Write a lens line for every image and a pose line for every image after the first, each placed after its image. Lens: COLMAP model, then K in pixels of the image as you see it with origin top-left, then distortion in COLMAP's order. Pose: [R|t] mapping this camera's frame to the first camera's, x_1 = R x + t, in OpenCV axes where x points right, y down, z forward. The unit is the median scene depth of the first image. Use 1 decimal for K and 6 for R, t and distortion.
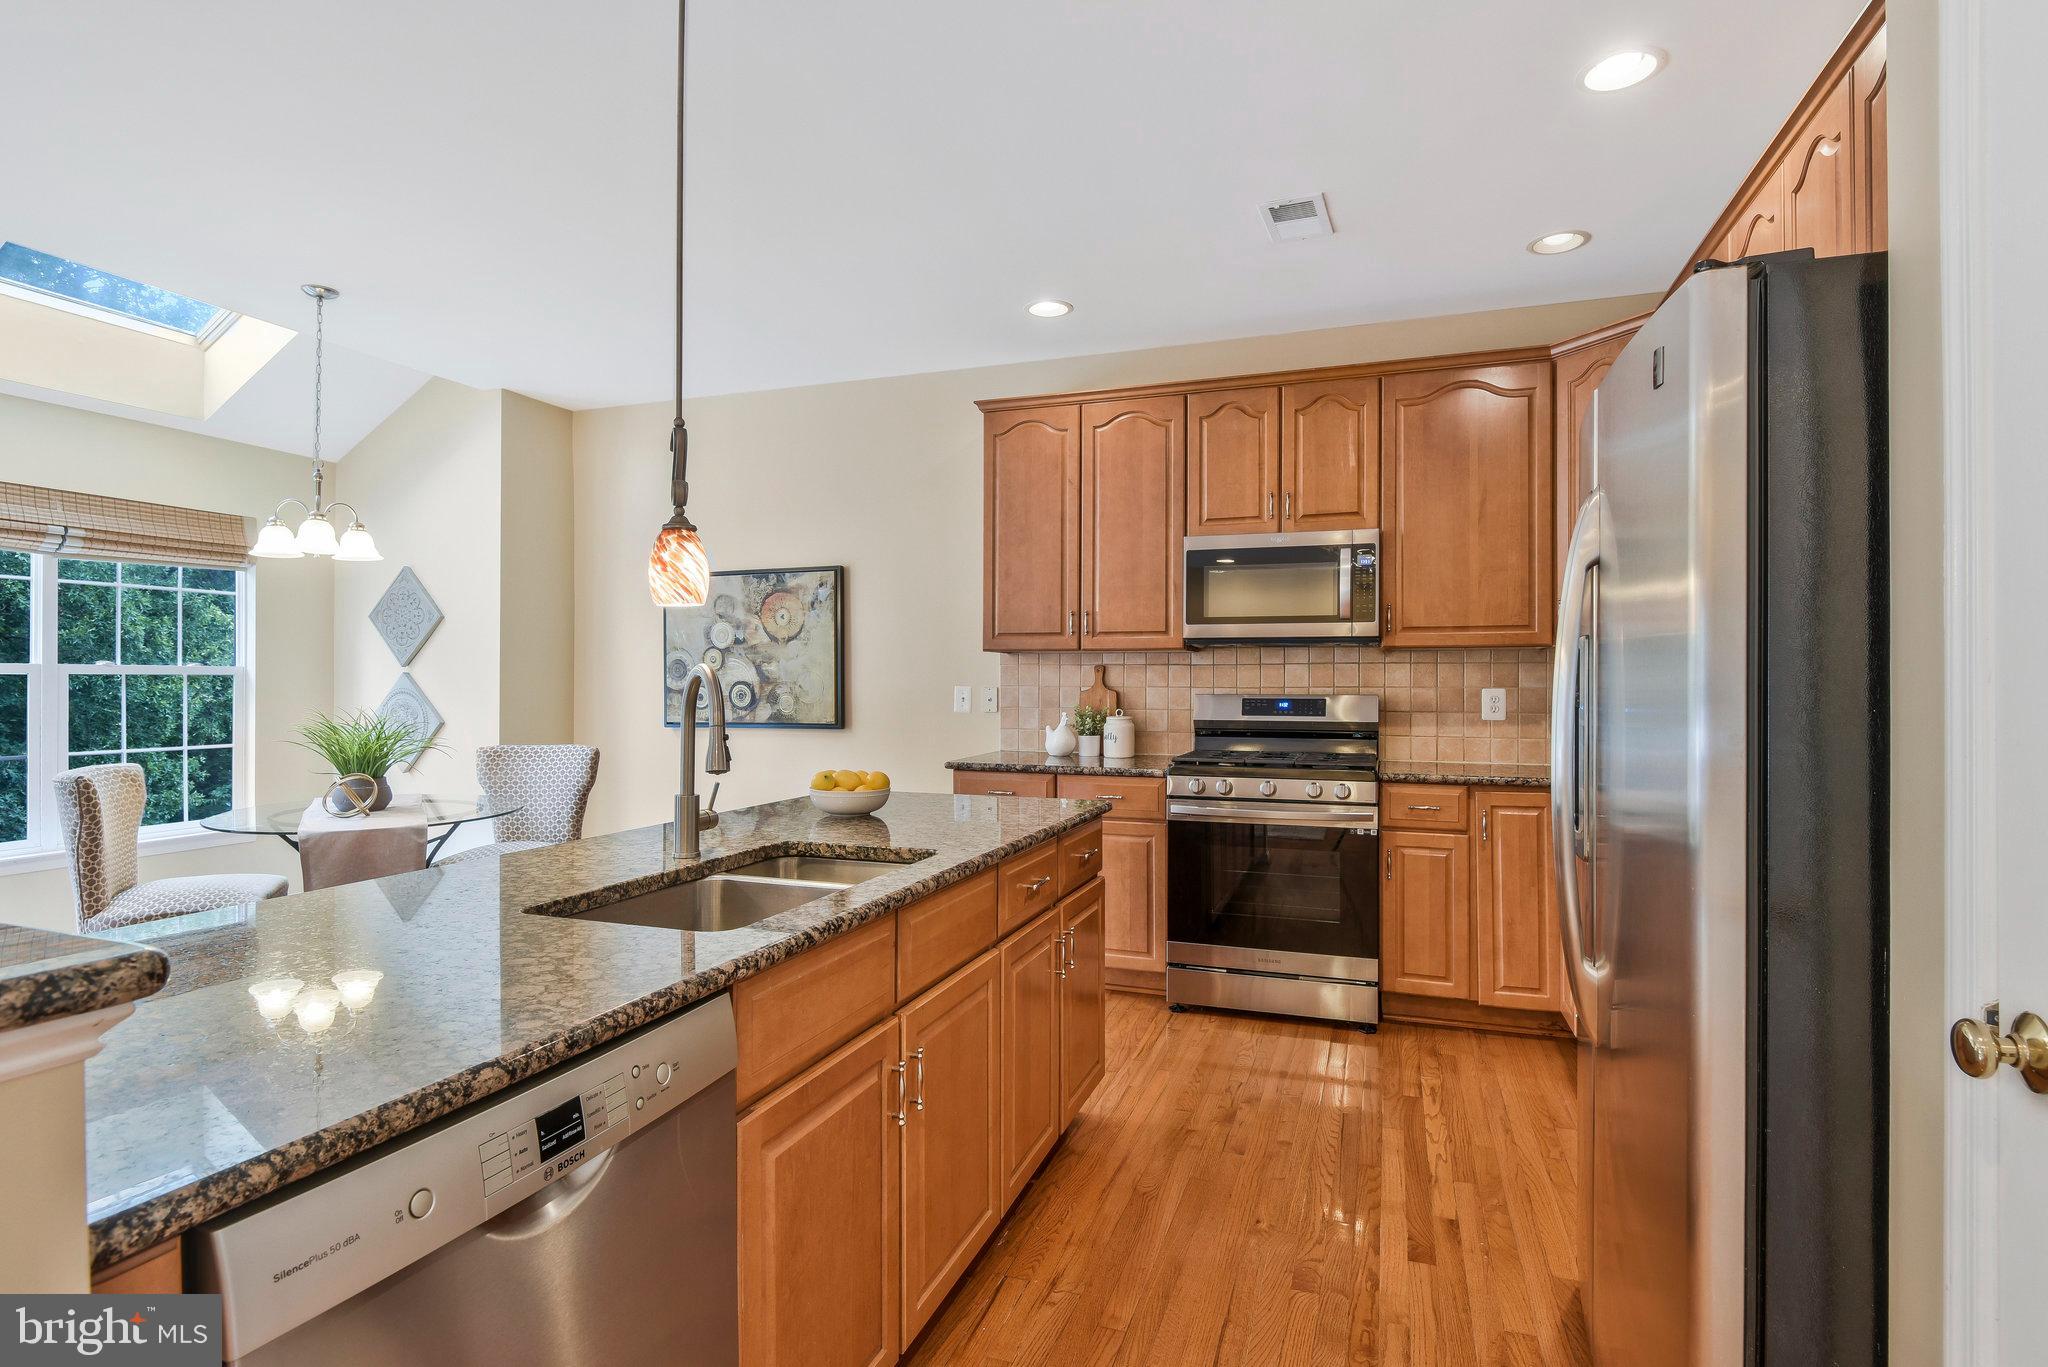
lens RADIAL K [[1014.6, 0, 1013.7], [0, 1014.6, 678.5], [0, 0, 1]] dist [0.004677, -0.013202]
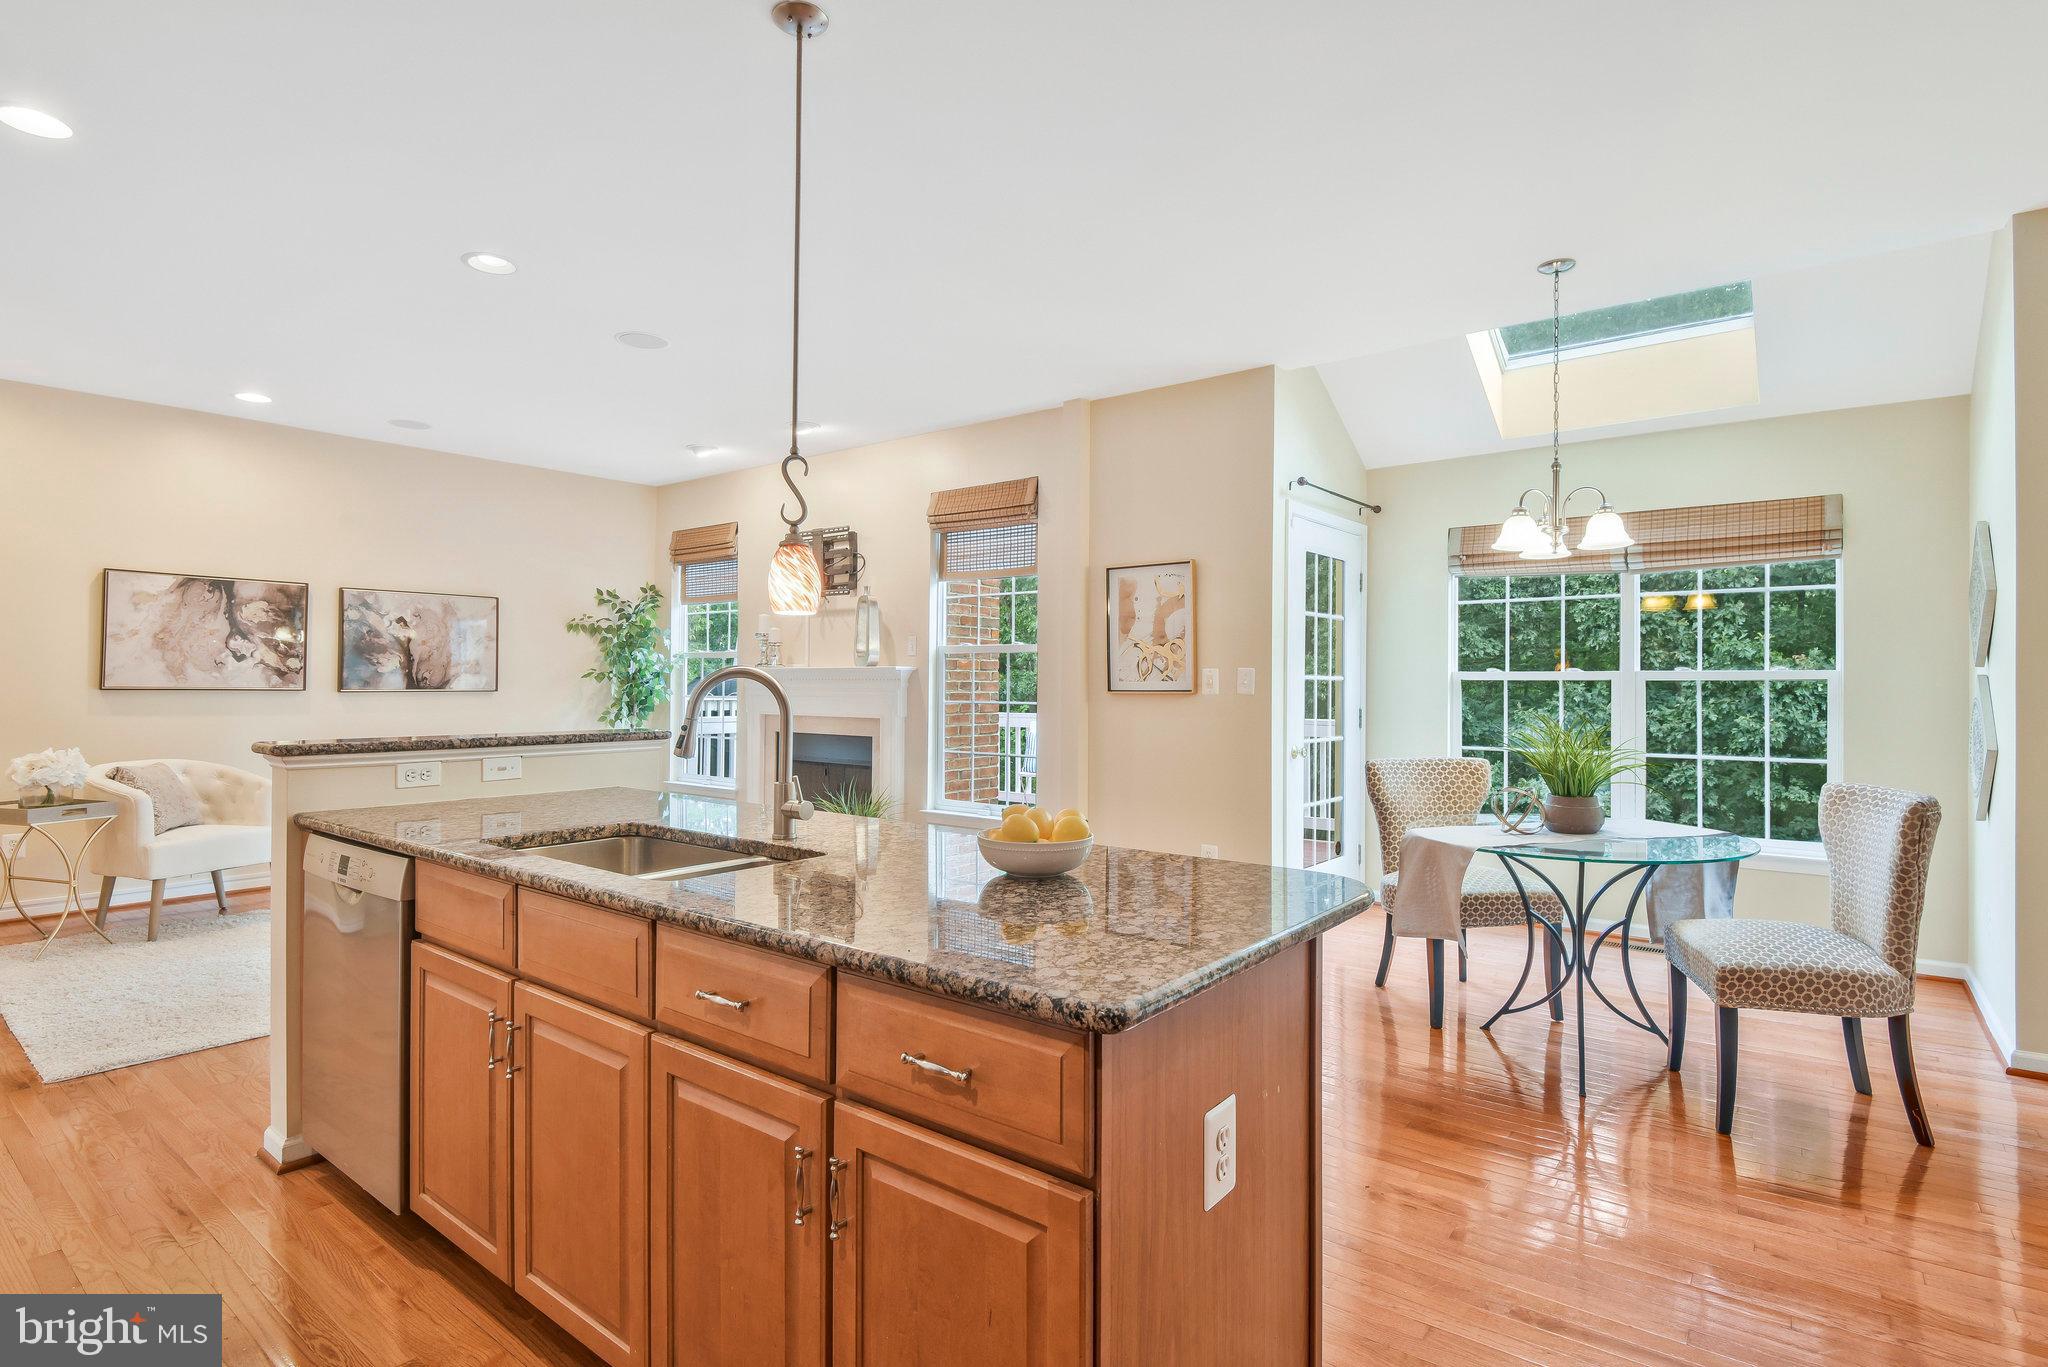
lens RADIAL K [[1014.6, 0, 1025.4], [0, 1014.6, 682.3], [0, 0, 1]] dist [0.004677, -0.013202]
pose [[-0.303892, -0.003792, -0.952699, 0.302052], [-0.000224, 0.999992, -0.003909, 0.001874], [0.952706, -0.000974, -0.303891, 0.708483]]
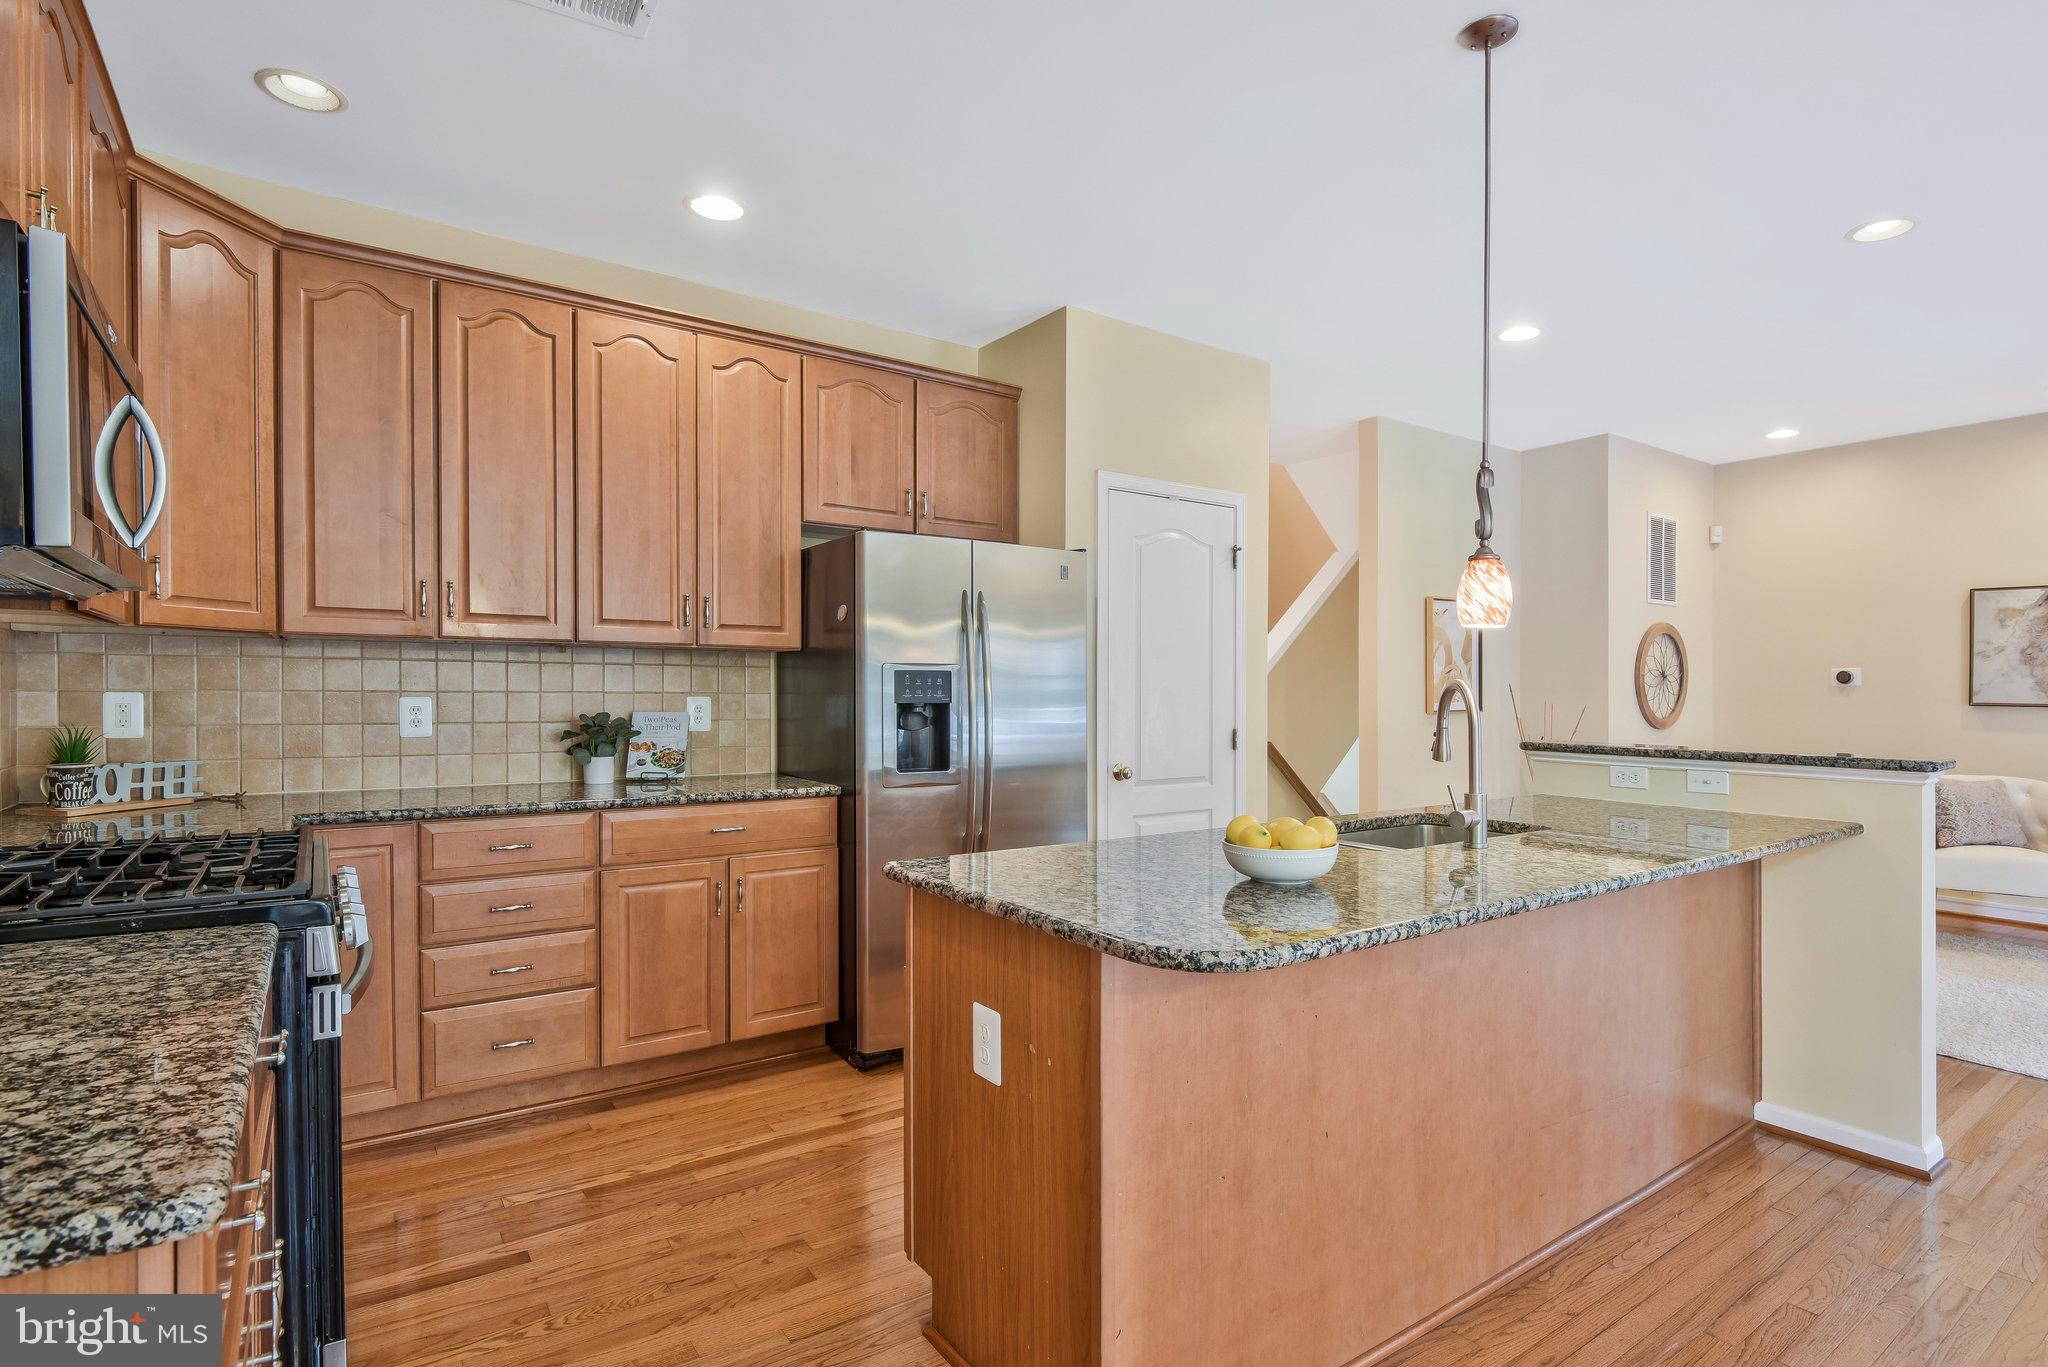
lens RADIAL K [[1014.6, 0, 1018.7], [0, 1014.6, 695.4], [0, 0, 1]] dist [0.004677, -0.013202]
pose [[-0.815263, -0.008514, 0.579028, -0.250327], [-0.008658, 0.999959, 0.002514, 0.000784], [-0.579026, -0.002964, -0.815304, 0.996399]]
